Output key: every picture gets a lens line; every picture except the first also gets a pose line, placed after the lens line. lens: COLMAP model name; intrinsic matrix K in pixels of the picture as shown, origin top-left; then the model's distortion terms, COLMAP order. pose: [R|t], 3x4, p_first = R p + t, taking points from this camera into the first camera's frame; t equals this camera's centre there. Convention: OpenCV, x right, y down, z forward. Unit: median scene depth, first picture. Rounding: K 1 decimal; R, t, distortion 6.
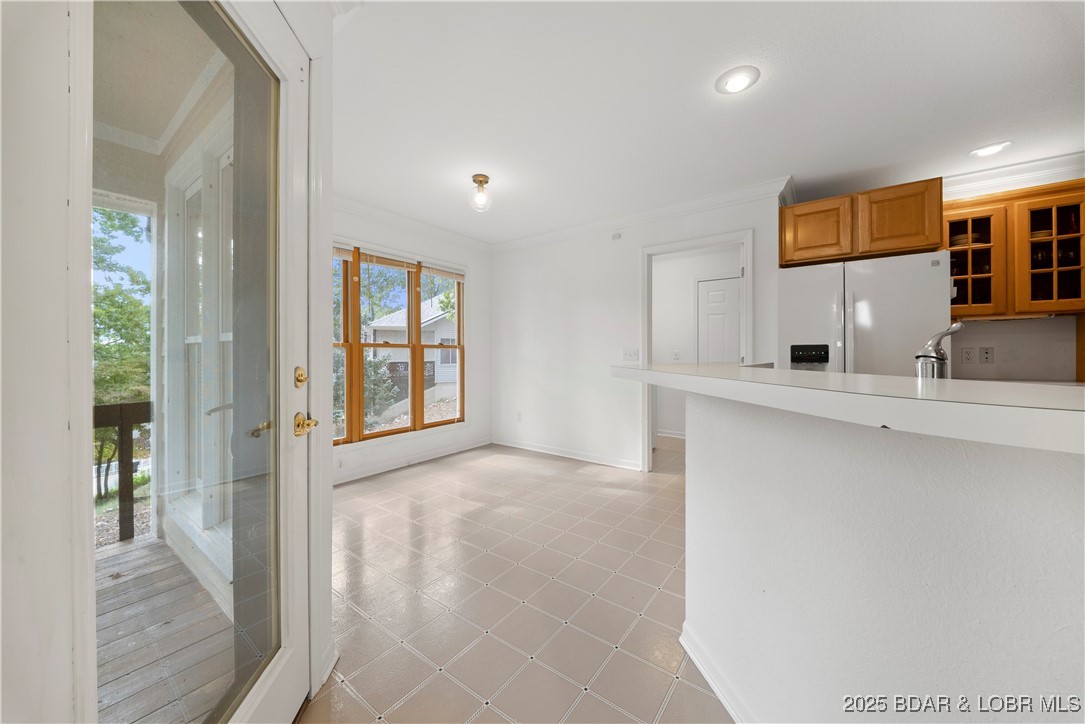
lens RADIAL K [[388.0, 0, 543.5], [0, 388.0, 352.6], [0, 0, 1]] dist [0.000160, -0.000082]
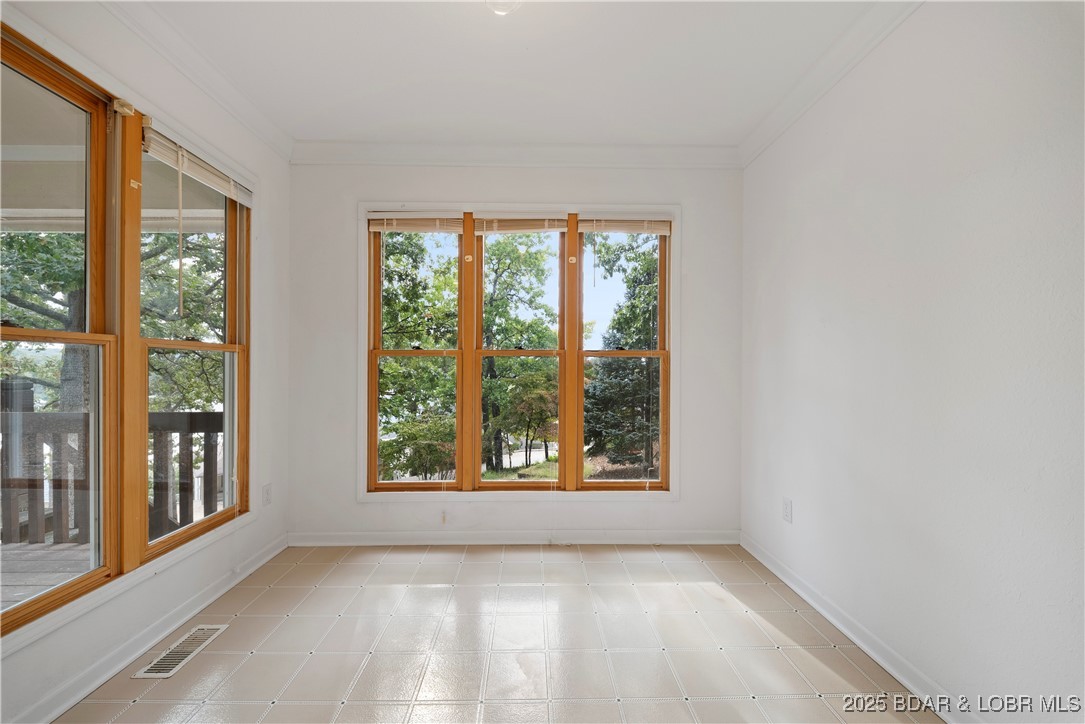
lens RADIAL K [[391.5, 0, 529.0], [0, 391.5, 366.0], [0, 0, 1]] dist [0.001434, -0.002447]
pose [[0.605598, 0.000997, -0.795770, 0.125532], [-0.002398, 0.999997, -0.000573, 0.004727], [0.795767, 0.002255, 0.605598, 0.570040]]
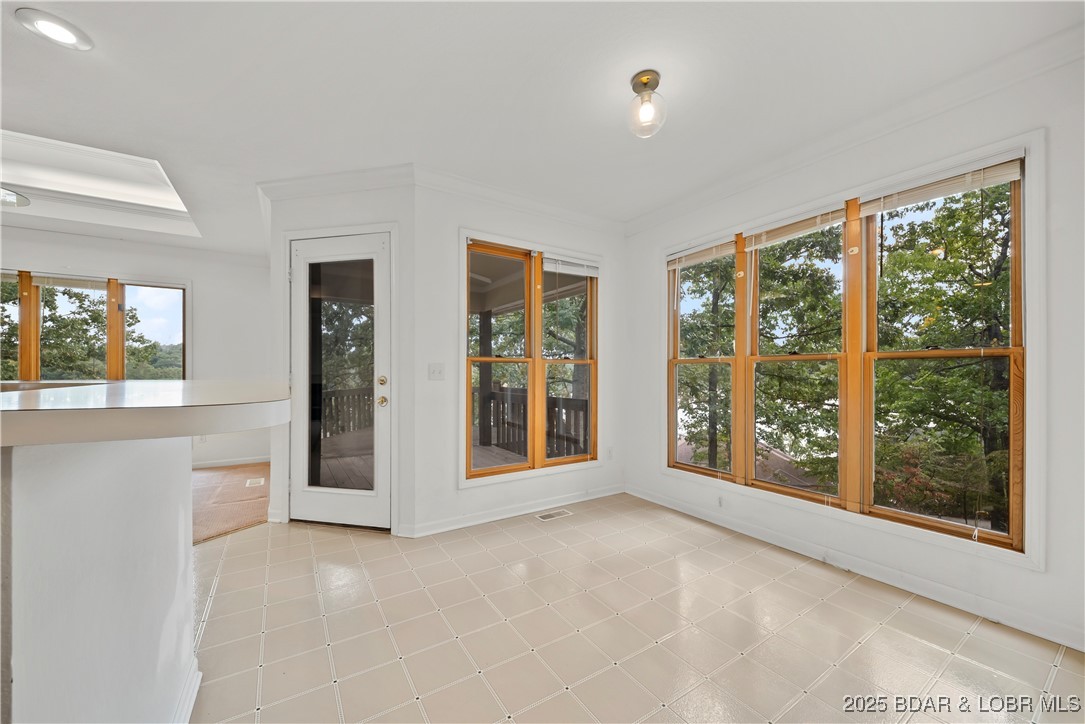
lens RADIAL K [[397.6, 0, 533.4], [0, 397.6, 372.8], [0, 0, 1]] dist [-0.001075, -0.000400]
pose [[-0.369216, 0.002228, -0.929341, 0.353047], [0.004110, 0.999991, 0.000764, 0.004243], [0.929335, -0.003537, -0.369222, 0.784958]]
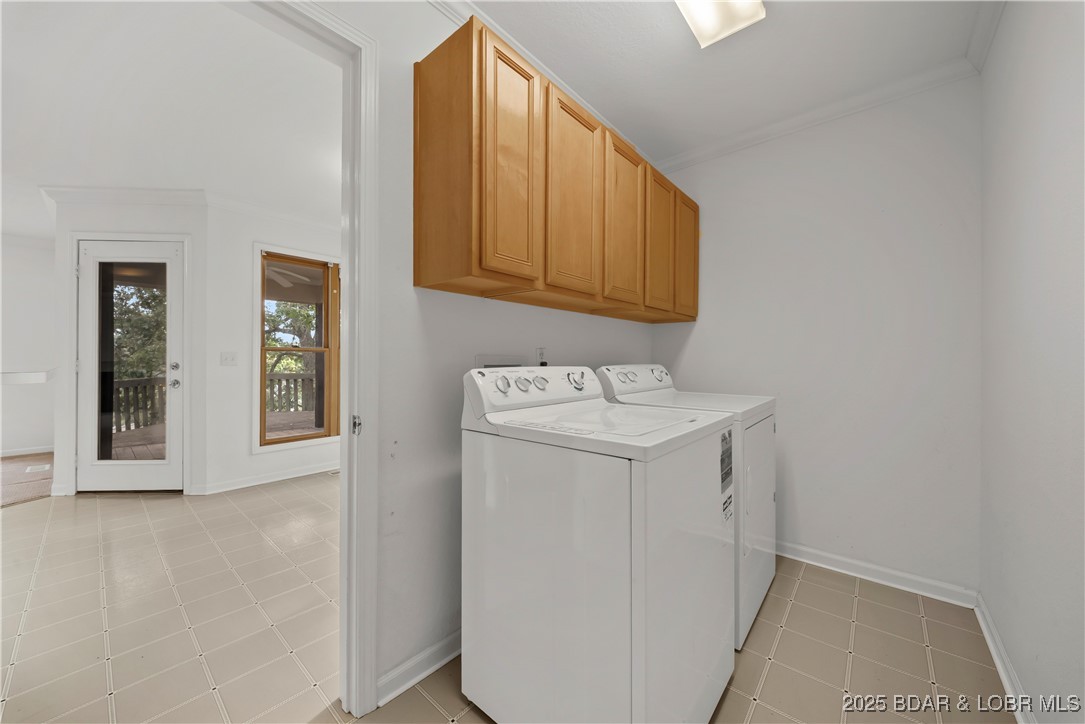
lens RADIAL K [[391.5, 0, 529.0], [0, 391.5, 366.0], [0, 0, 1]] dist [0.001434, -0.002447]
pose [[-0.094630, -0.000878, -0.995512, 0.540970], [0.003328, 0.999994, -0.001199, 0.020345], [0.995507, -0.003426, -0.094626, 1.086210]]
